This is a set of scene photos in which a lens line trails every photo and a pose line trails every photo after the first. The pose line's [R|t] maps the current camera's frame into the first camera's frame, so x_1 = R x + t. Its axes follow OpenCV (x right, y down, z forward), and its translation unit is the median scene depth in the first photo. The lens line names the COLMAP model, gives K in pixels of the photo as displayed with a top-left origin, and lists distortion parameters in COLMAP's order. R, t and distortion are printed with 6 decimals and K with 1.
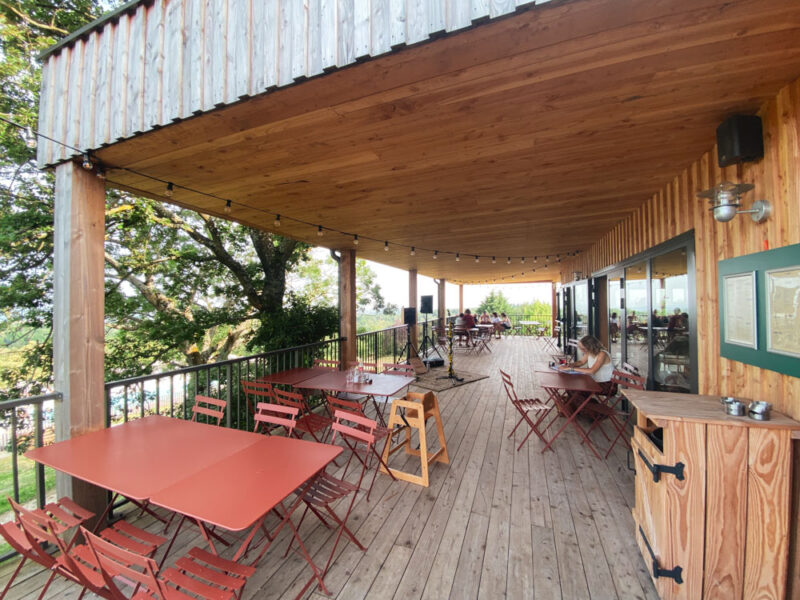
lens RADIAL K [[317.9, 0, 397.6], [0, 317.9, 298.4], [0, 0, 1]] dist [0.014849, -0.000265]
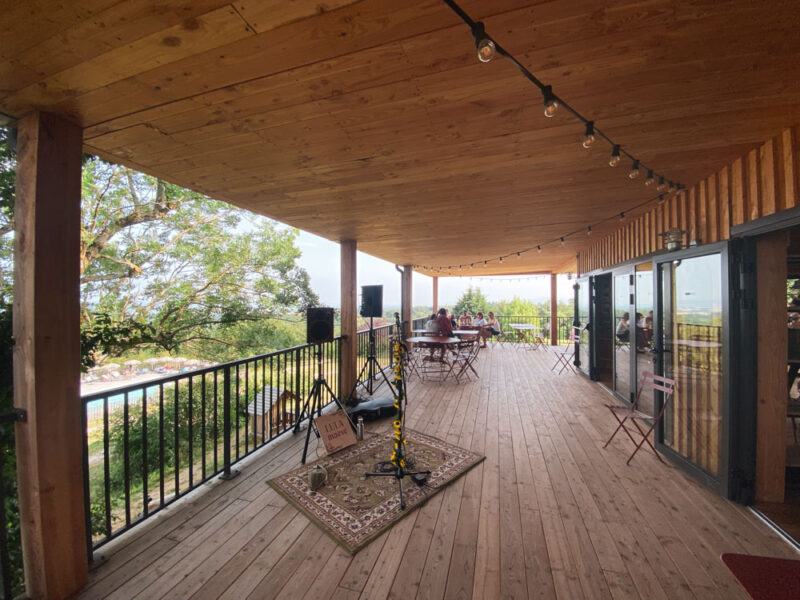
lens RADIAL K [[317.9, 0, 398.5], [0, 317.9, 300.2], [0, 0, 1]] dist [0.014849, -0.000265]
pose [[0.997261, -0.001695, 0.073939, 0.071357], [0.000908, 0.999943, 0.010673, 0.008299], [-0.073953, -0.010576, 0.997206, 0.307300]]
